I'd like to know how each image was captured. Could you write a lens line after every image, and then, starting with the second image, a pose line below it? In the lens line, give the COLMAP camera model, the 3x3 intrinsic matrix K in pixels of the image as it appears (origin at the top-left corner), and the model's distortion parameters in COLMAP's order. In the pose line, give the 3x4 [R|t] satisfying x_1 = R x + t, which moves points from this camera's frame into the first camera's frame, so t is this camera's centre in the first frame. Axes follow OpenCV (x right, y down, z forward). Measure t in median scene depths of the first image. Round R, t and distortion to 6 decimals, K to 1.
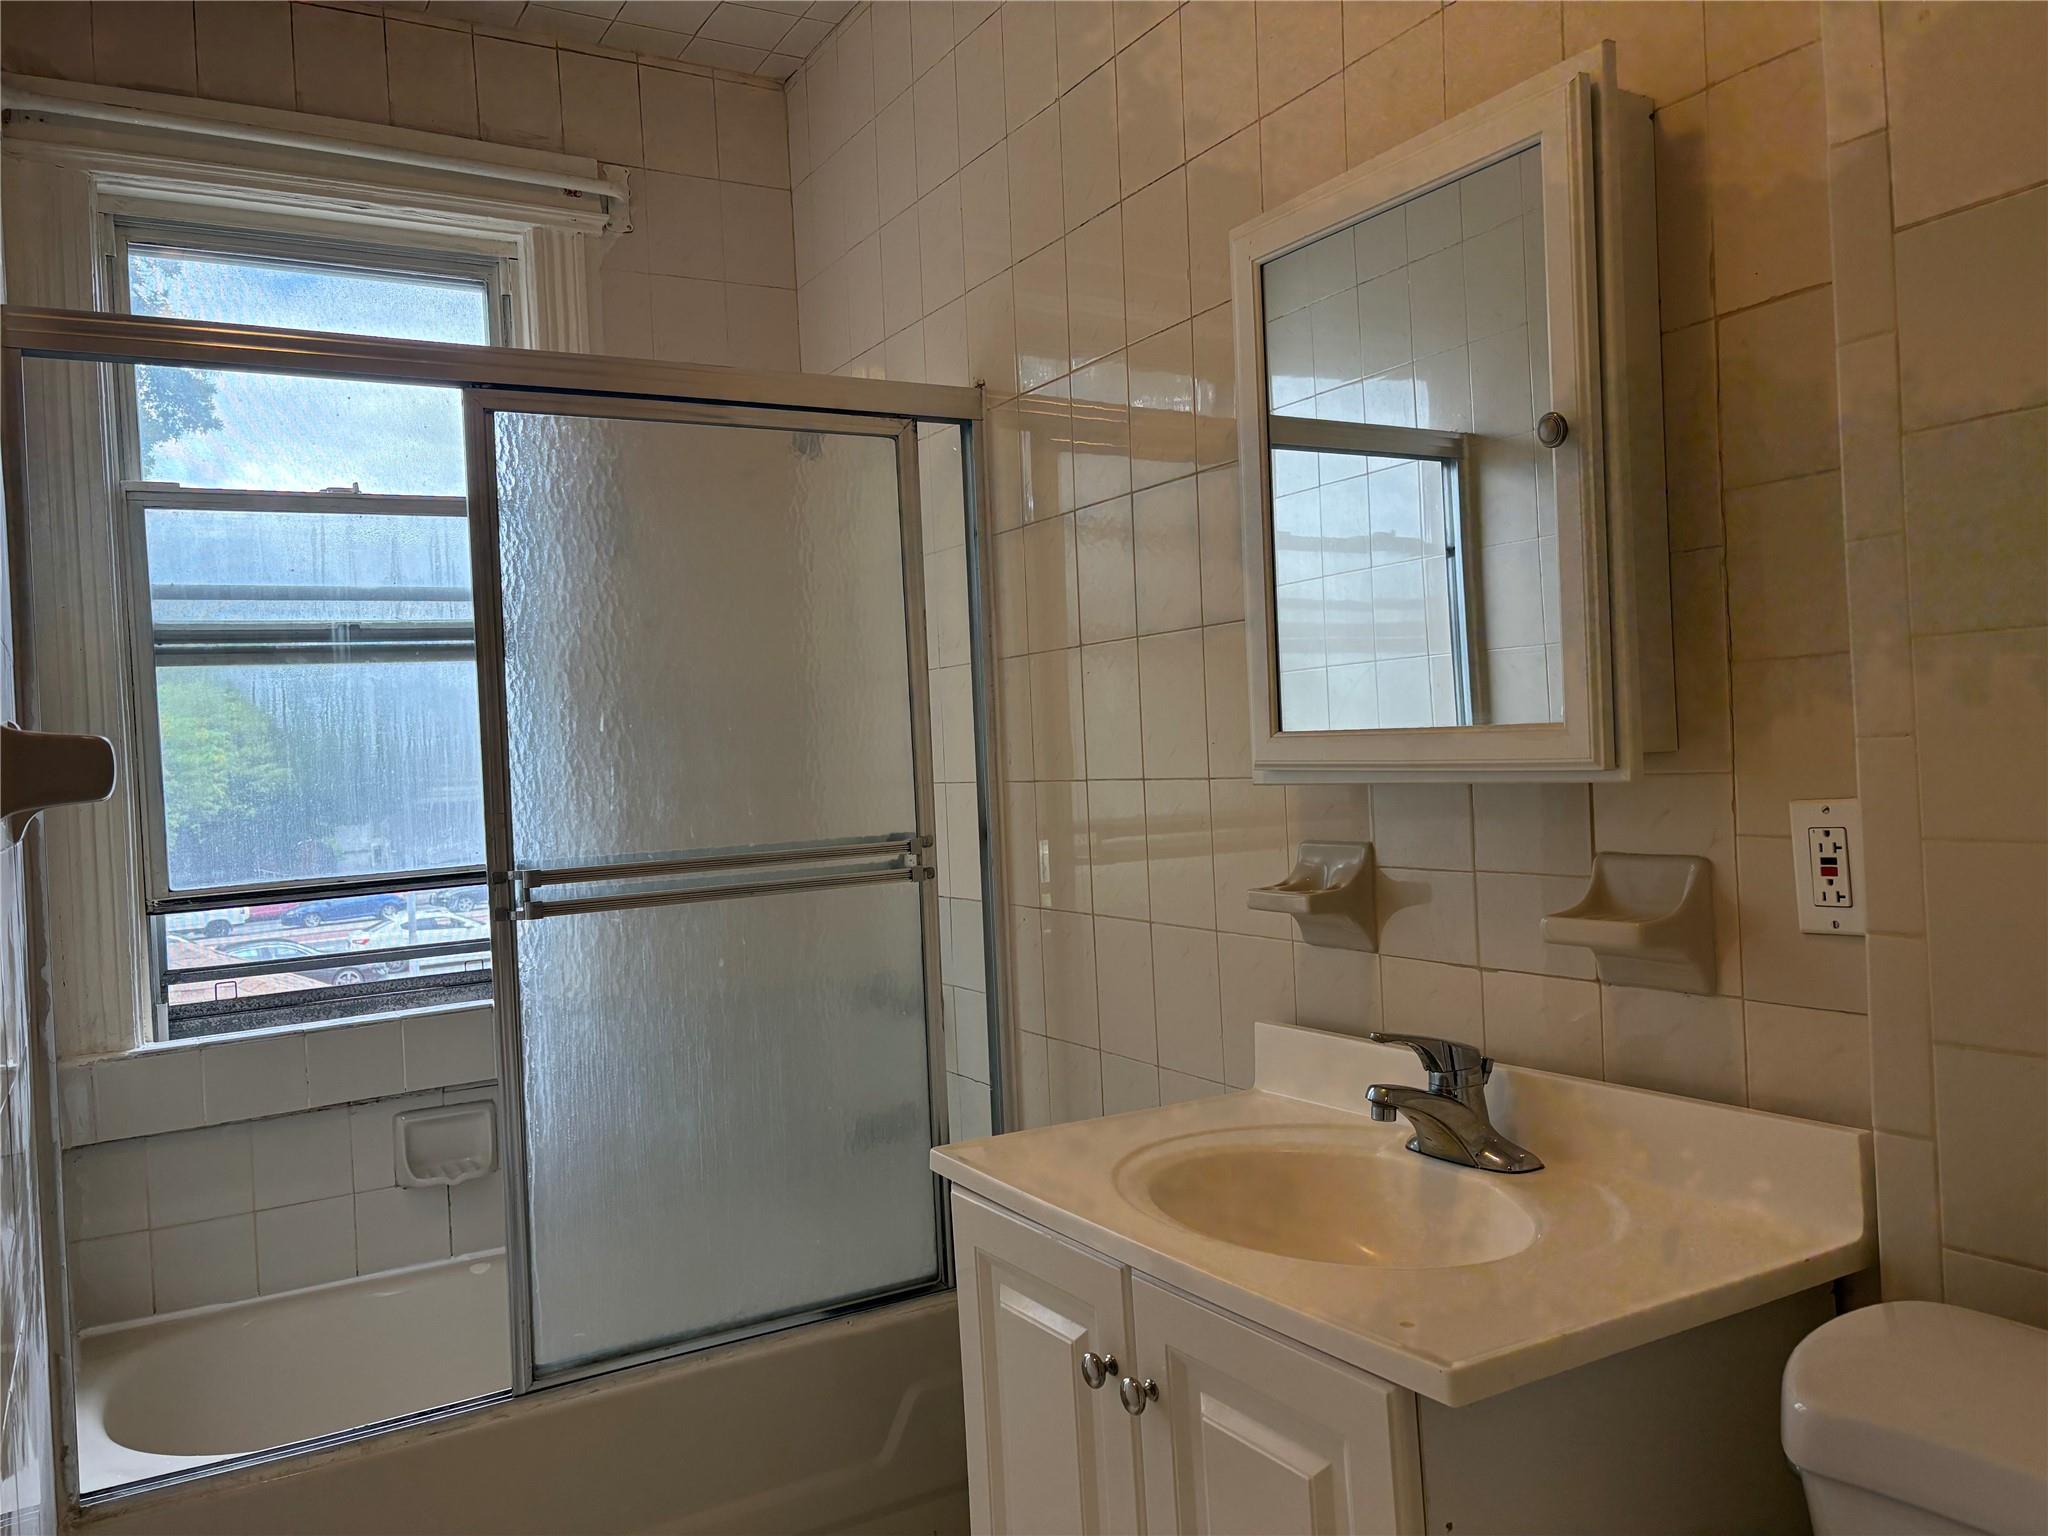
lens RADIAL K [[1550.9, 0, 1035.0], [0, 1550.9, 769.3], [0, 0, 1]] dist [0.032739, -0.024945]
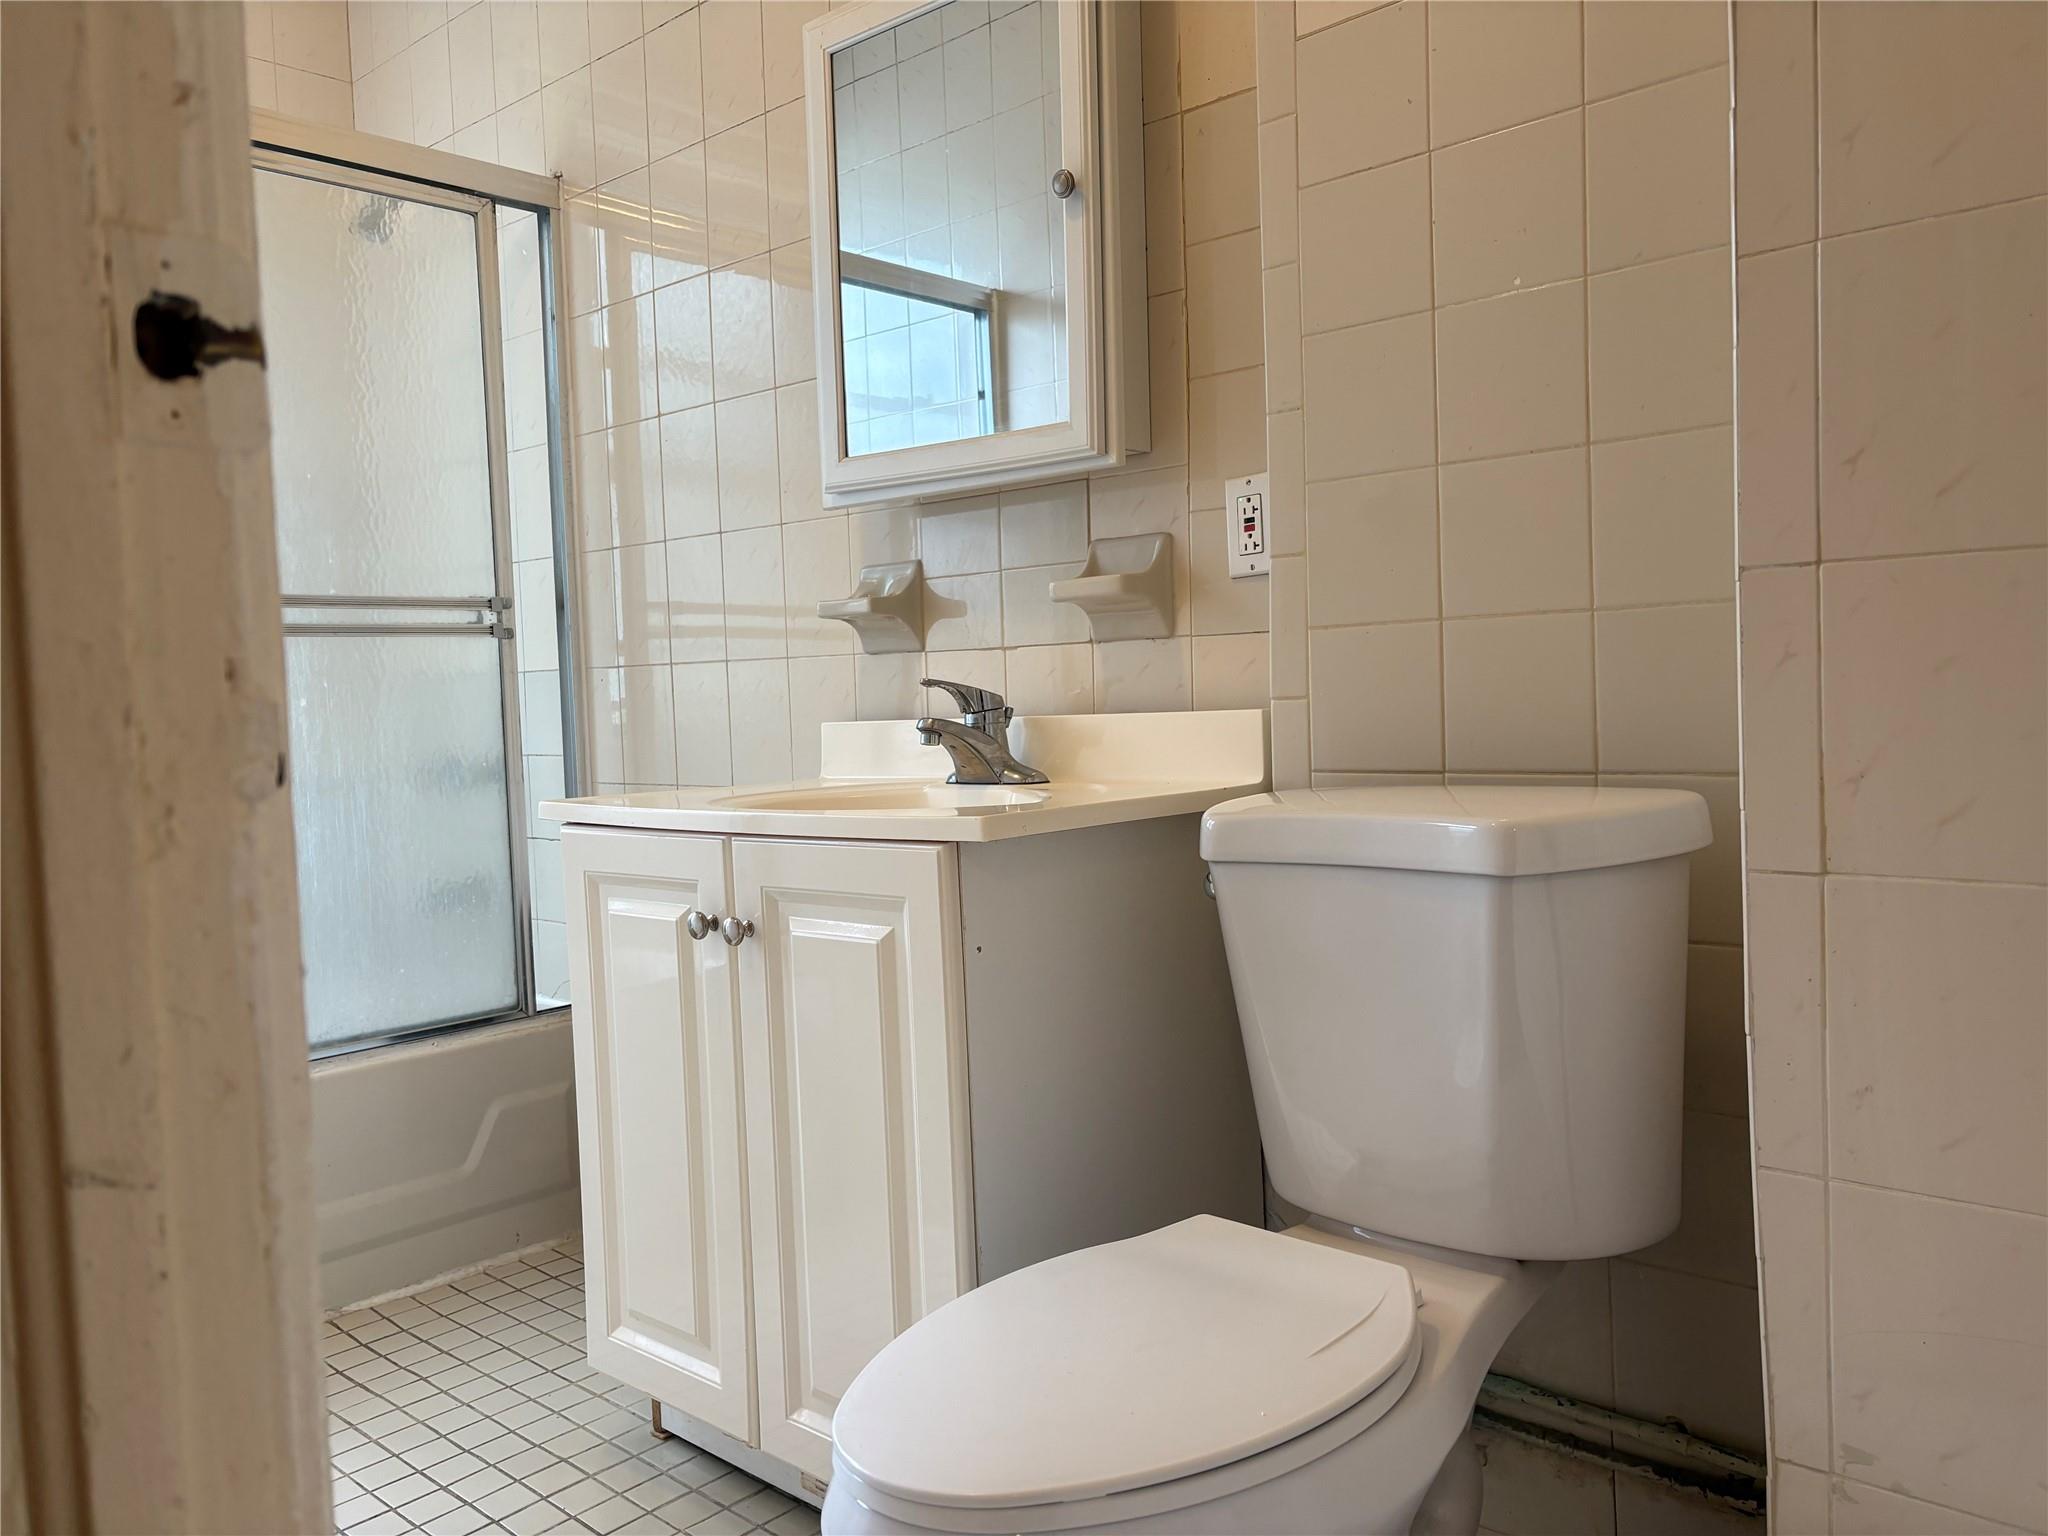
lens RADIAL K [[1550.9, 0, 1017.2], [0, 1550.9, 767.2], [0, 0, 1]] dist [0.032739, -0.024945]
pose [[0.958553, 0.000613, 0.284915, -0.063922], [-0.012571, 0.999115, 0.040143, 0.187307], [-0.284638, -0.042061, 0.957712, -0.217500]]
